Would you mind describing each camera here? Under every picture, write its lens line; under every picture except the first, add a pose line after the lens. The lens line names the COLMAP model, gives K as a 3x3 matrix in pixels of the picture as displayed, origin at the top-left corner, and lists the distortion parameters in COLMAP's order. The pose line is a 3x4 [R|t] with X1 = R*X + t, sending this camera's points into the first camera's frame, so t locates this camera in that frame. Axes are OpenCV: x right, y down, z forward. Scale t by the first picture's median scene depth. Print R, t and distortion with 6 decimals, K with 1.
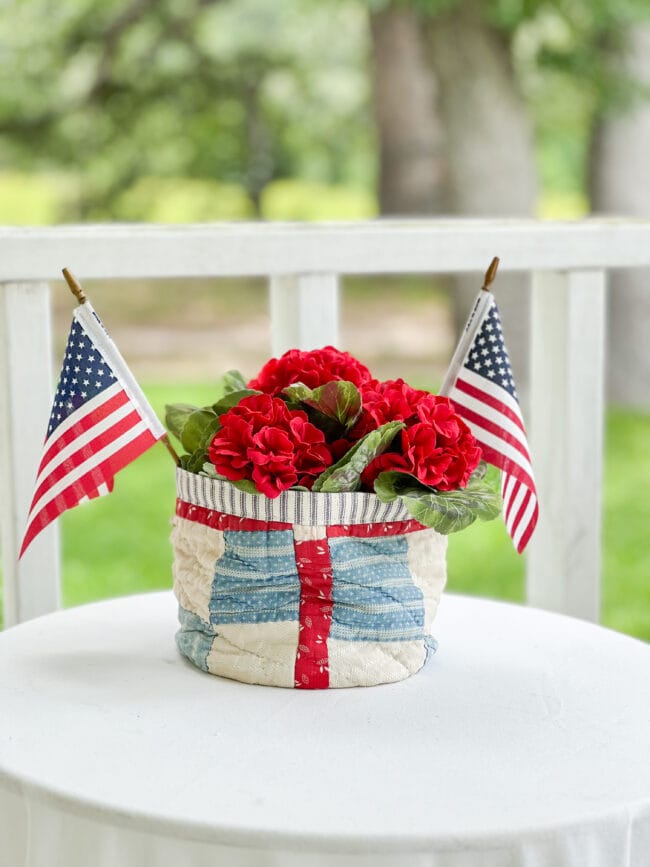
lens RADIAL K [[2040.3, 0, 325.0], [0, 2040.3, 433.5], [0, 0, 1]] dist [0.019952, -0.028765]
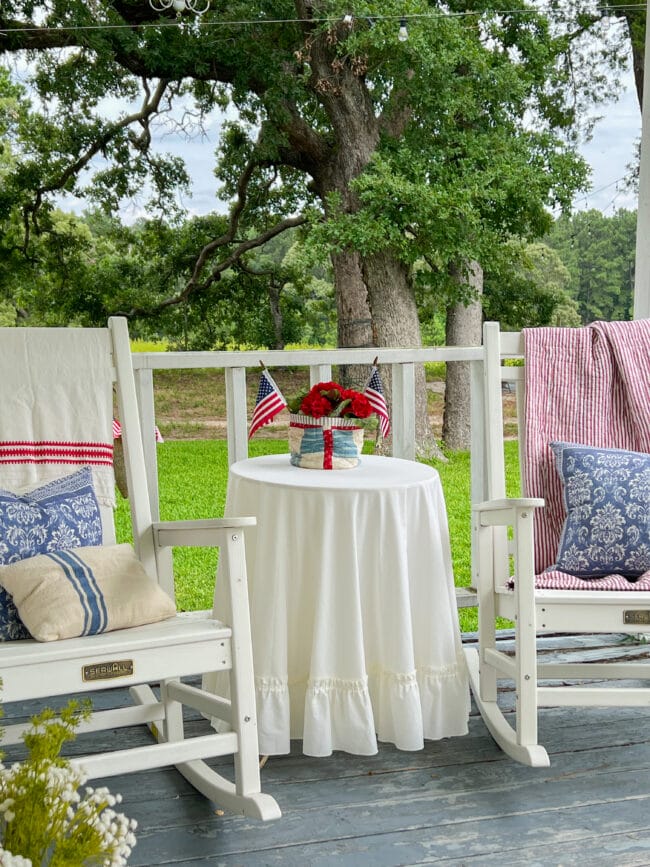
lens RADIAL K [[1212.2, 0, 325.0], [0, 1212.2, 433.5], [0, 0, 1]] dist [0.002594, 0.003512]
pose [[0.999927, -0.005901, 0.010515, -0.034005], [0.006388, 0.998877, -0.046954, 0.160266], [-0.010226, 0.047017, 0.998842, -1.226845]]
